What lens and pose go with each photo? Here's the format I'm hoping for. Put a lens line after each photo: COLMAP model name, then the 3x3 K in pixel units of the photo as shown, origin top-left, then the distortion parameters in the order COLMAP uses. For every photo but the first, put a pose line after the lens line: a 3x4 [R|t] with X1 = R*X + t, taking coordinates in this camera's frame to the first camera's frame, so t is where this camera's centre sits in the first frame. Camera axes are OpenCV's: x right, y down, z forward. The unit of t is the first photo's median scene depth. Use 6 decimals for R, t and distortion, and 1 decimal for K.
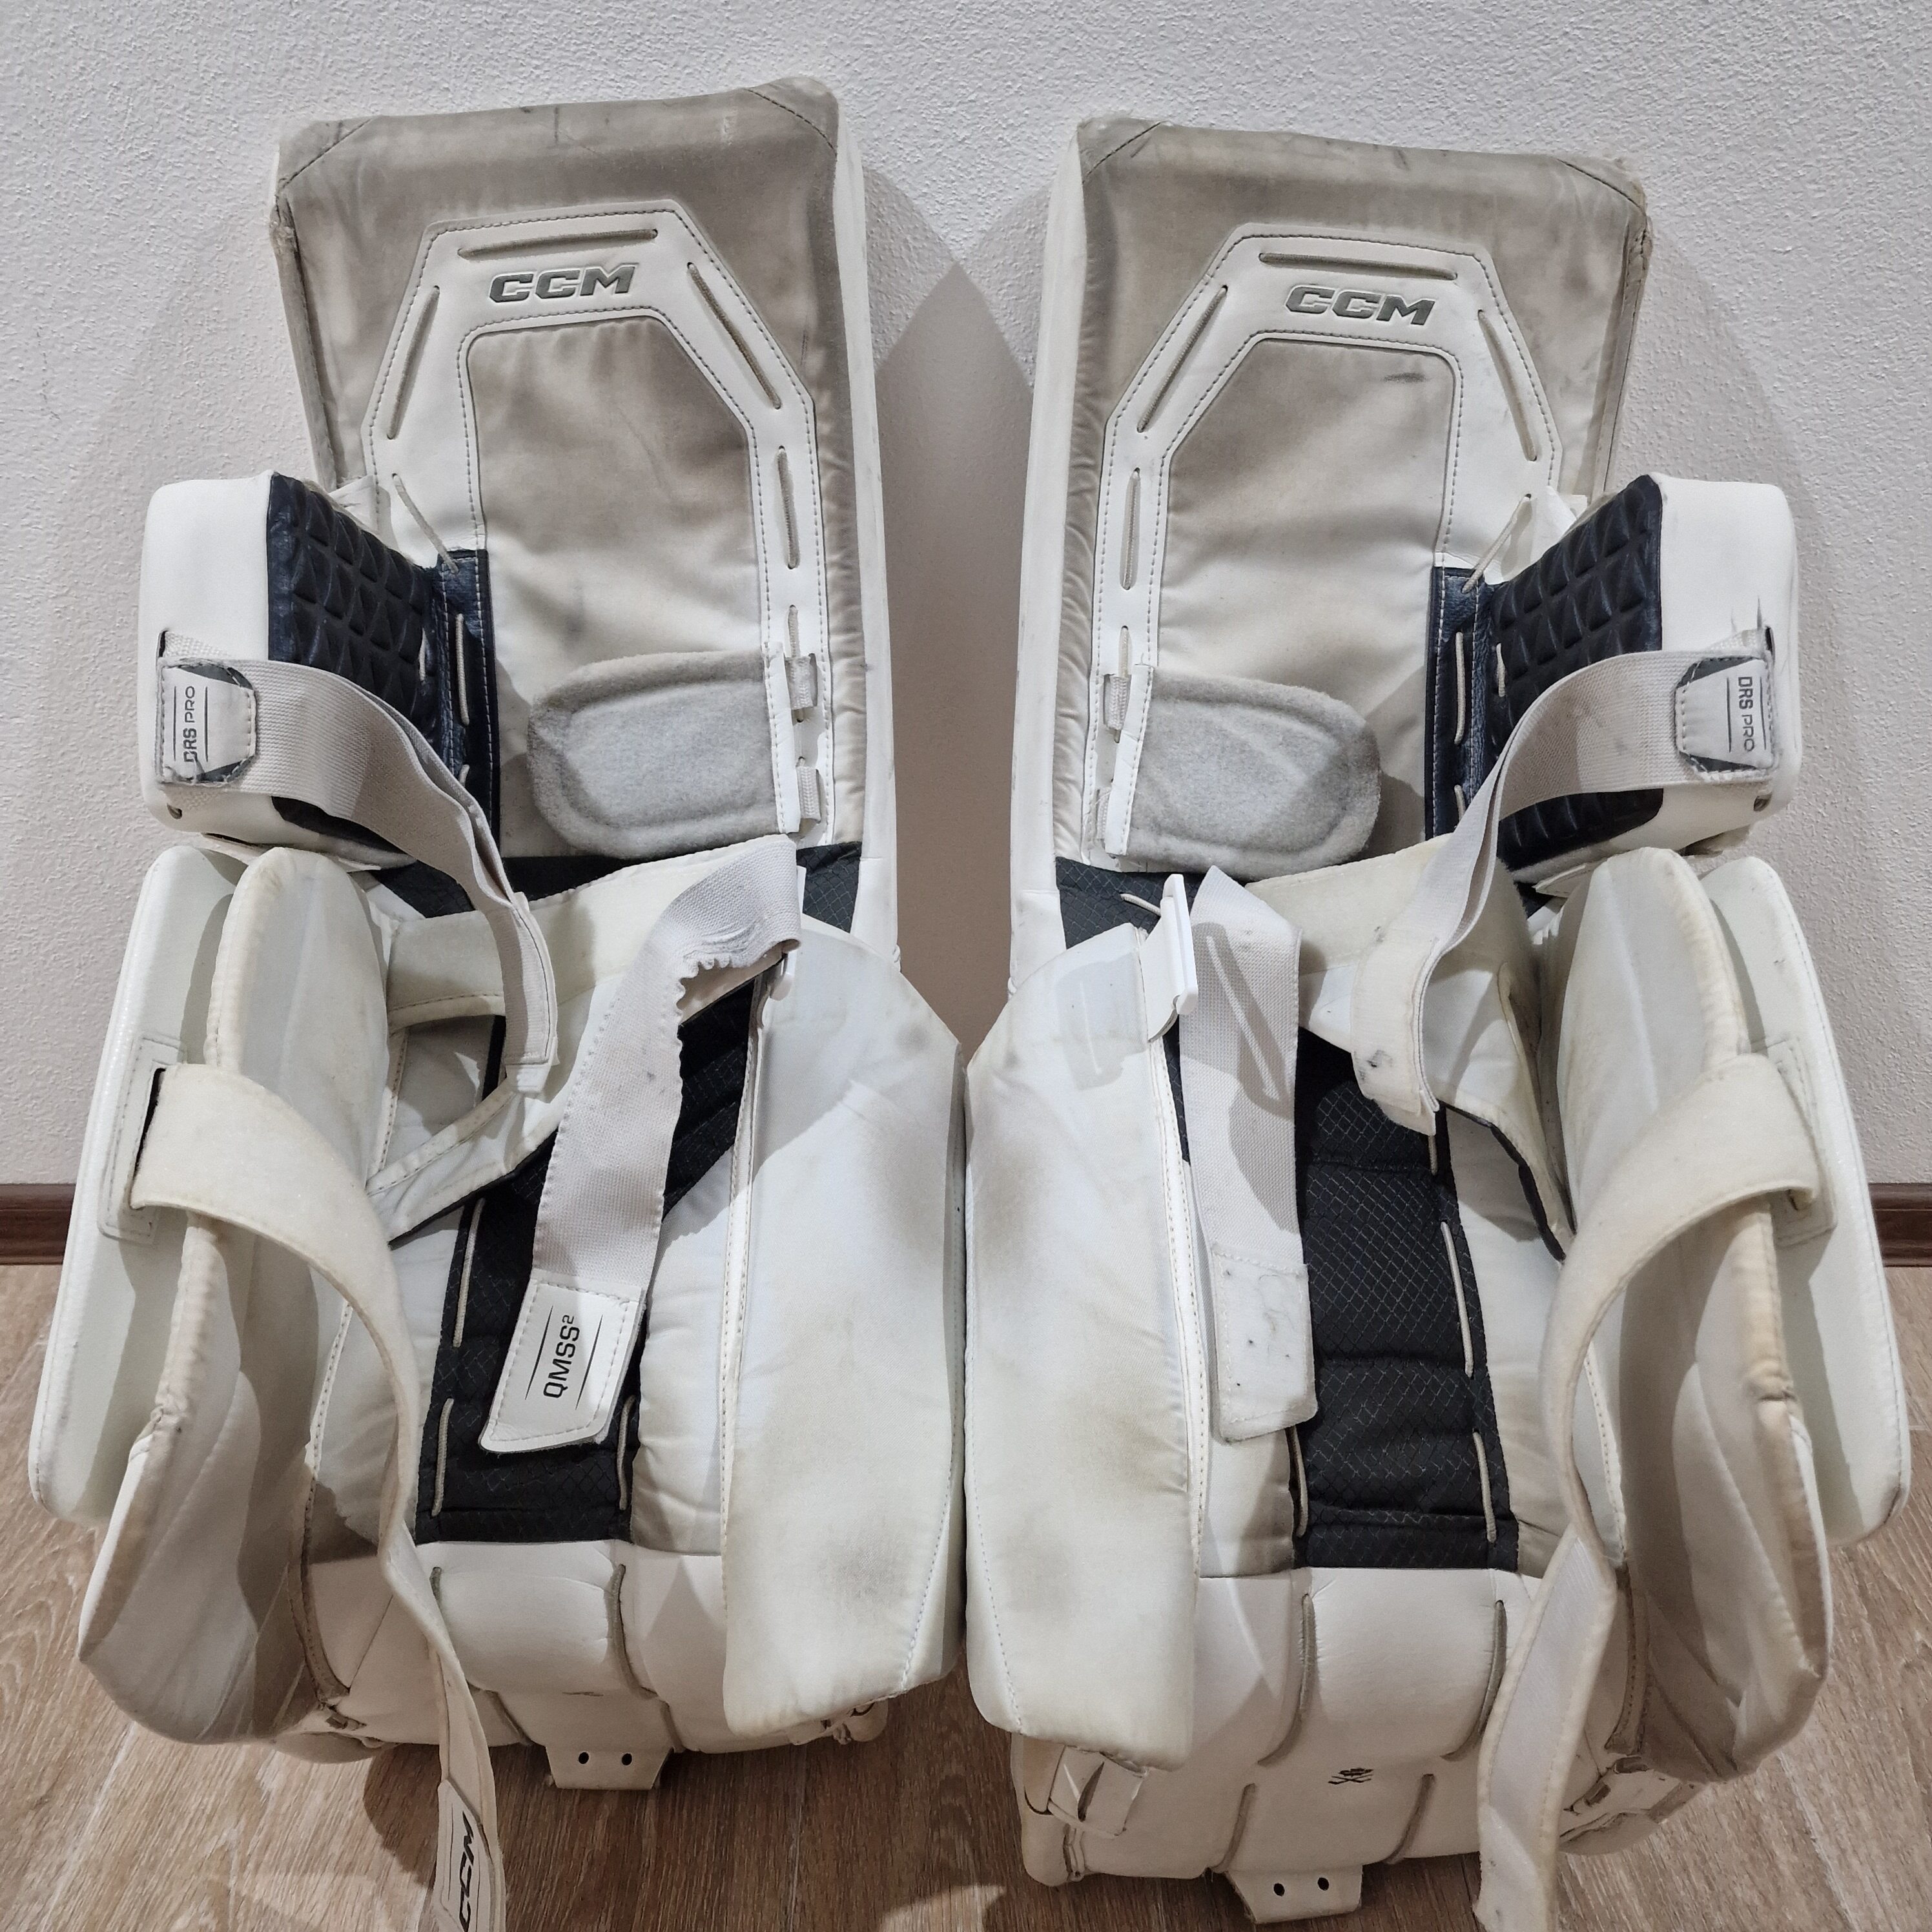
lens RADIAL K [[1718.4, 0, 945.8], [0, 1718.4, 996.5], [0, 0, 1]] dist [0.042276, -0.042781]
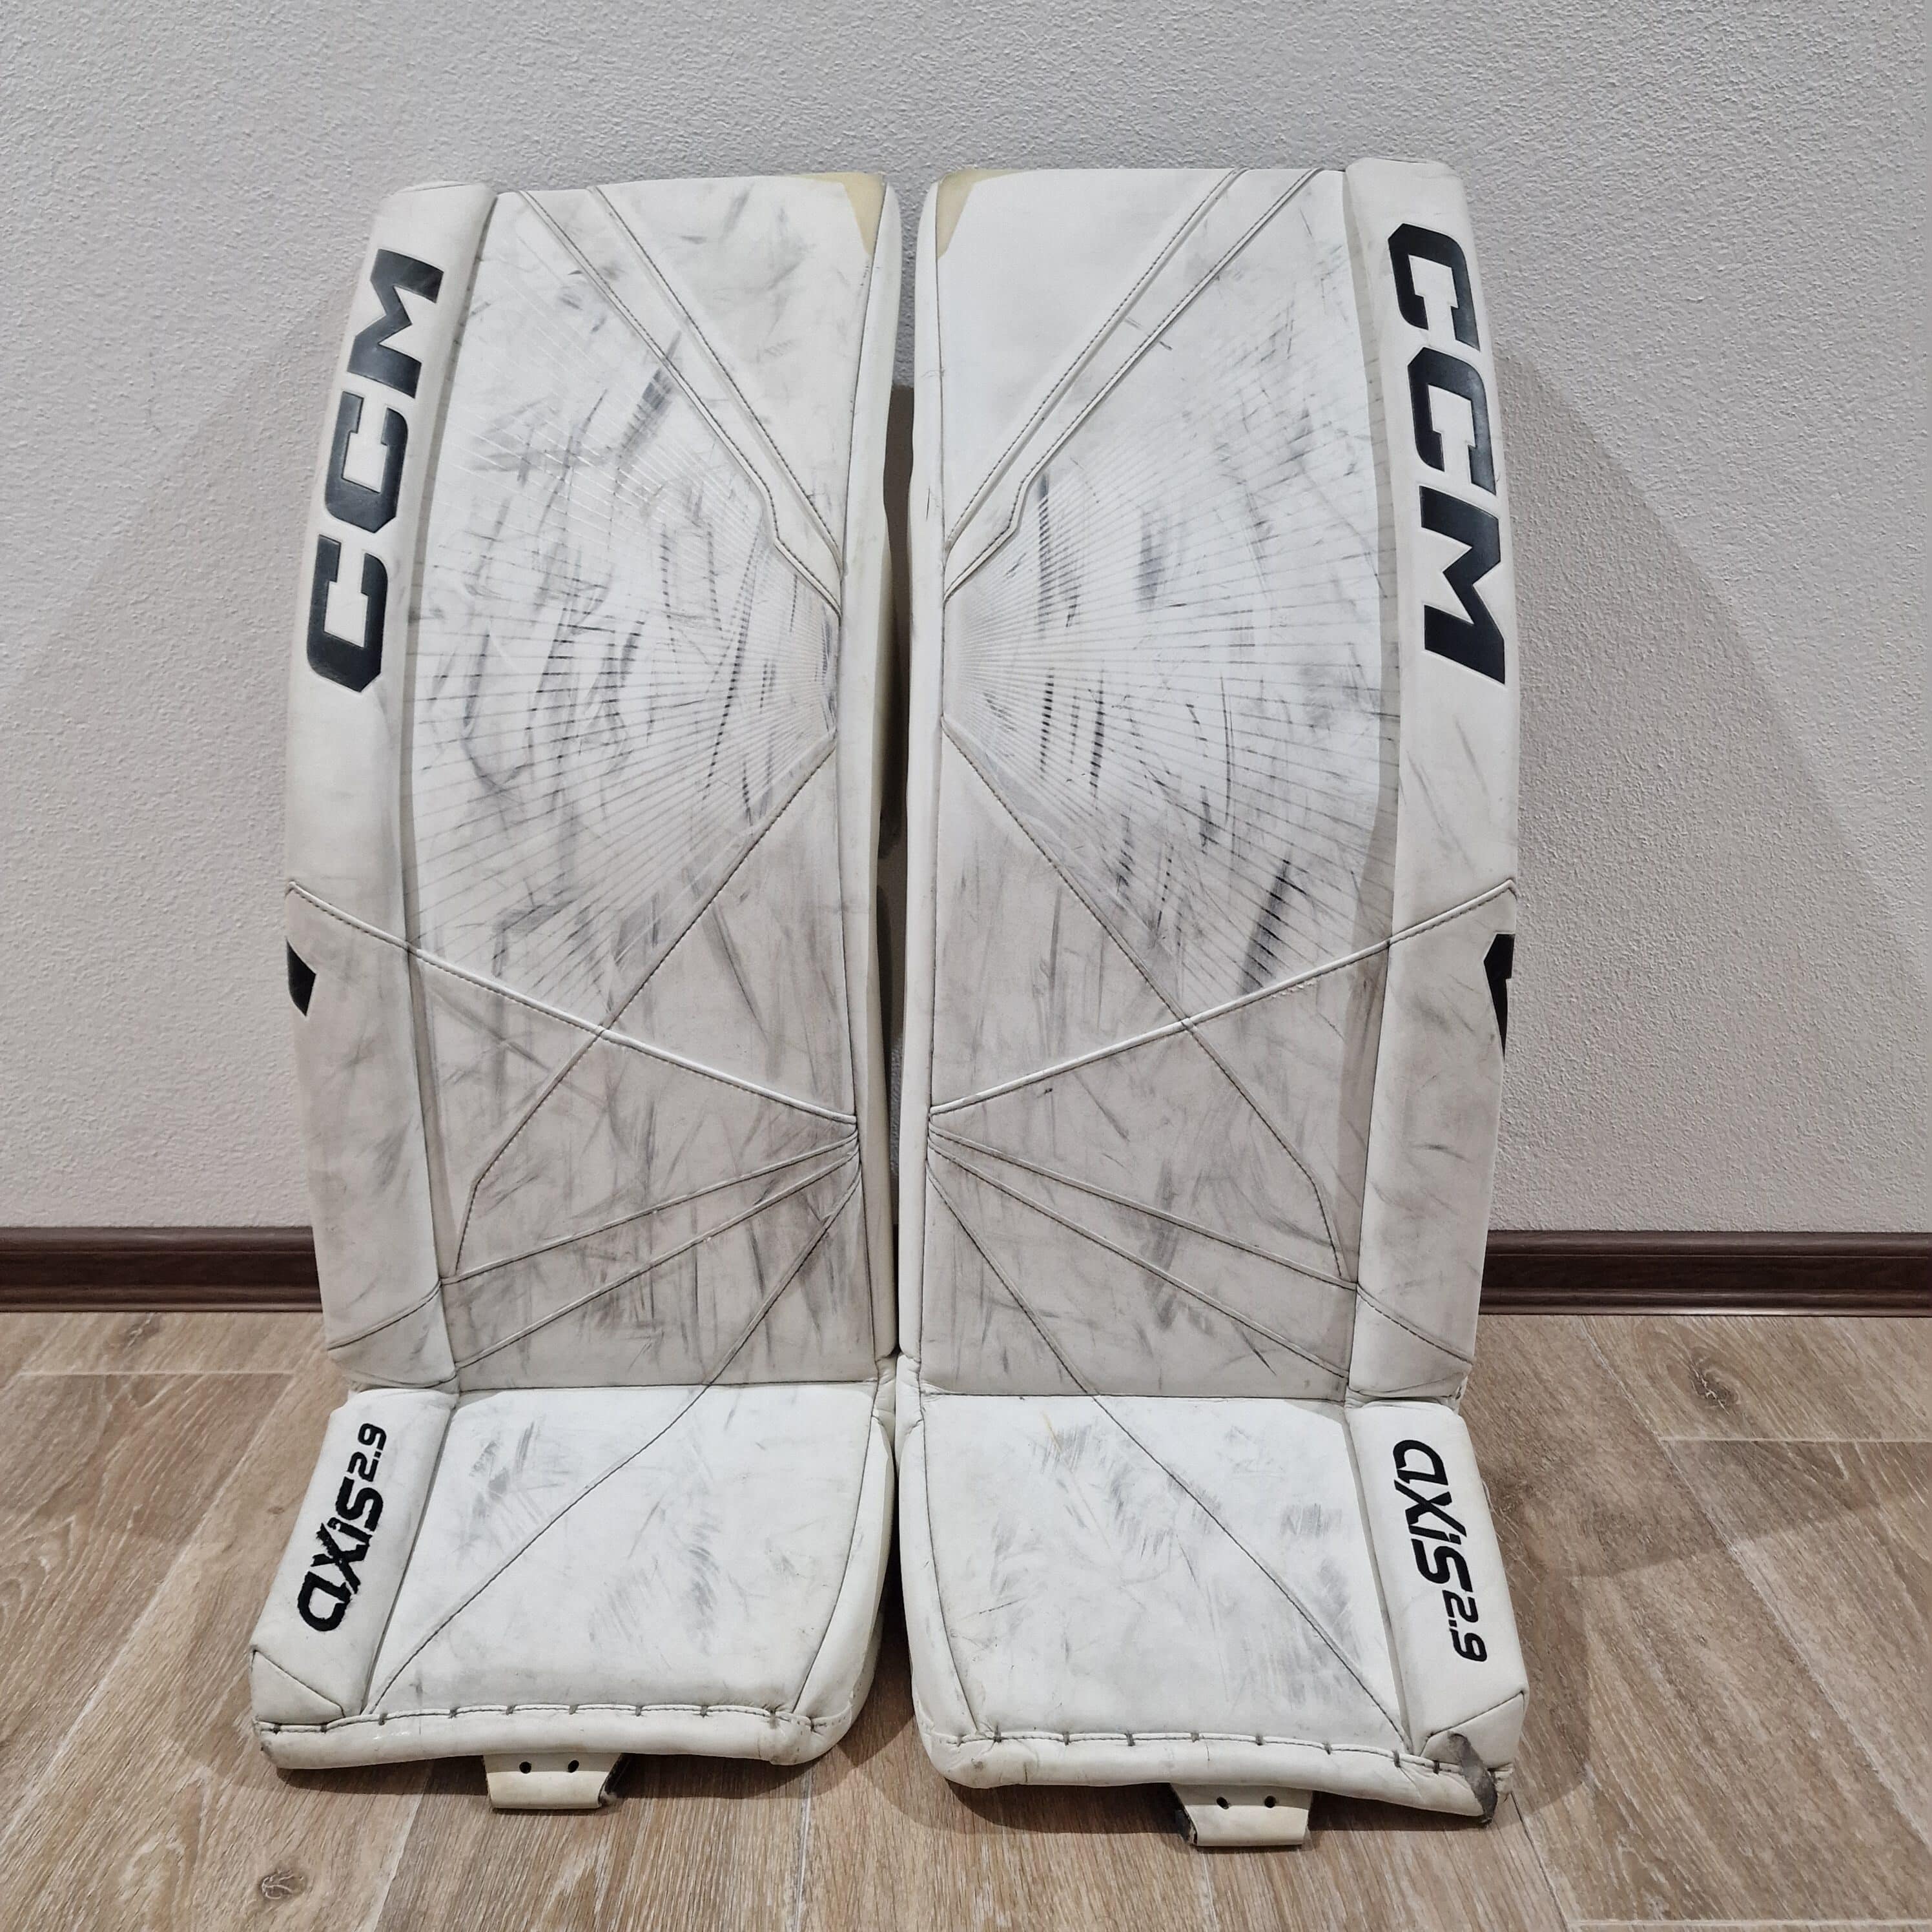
lens RADIAL K [[1718.4, 0, 945.8], [0, 1718.4, 996.5], [0, 0, 1]] dist [0.042276, -0.042781]
pose [[0.999777, 0.007612, 0.019712, -0.033580], [-0.003258, 0.977235, -0.212134, 0.274218], [-0.020878, 0.212023, 0.977042, -0.012598]]
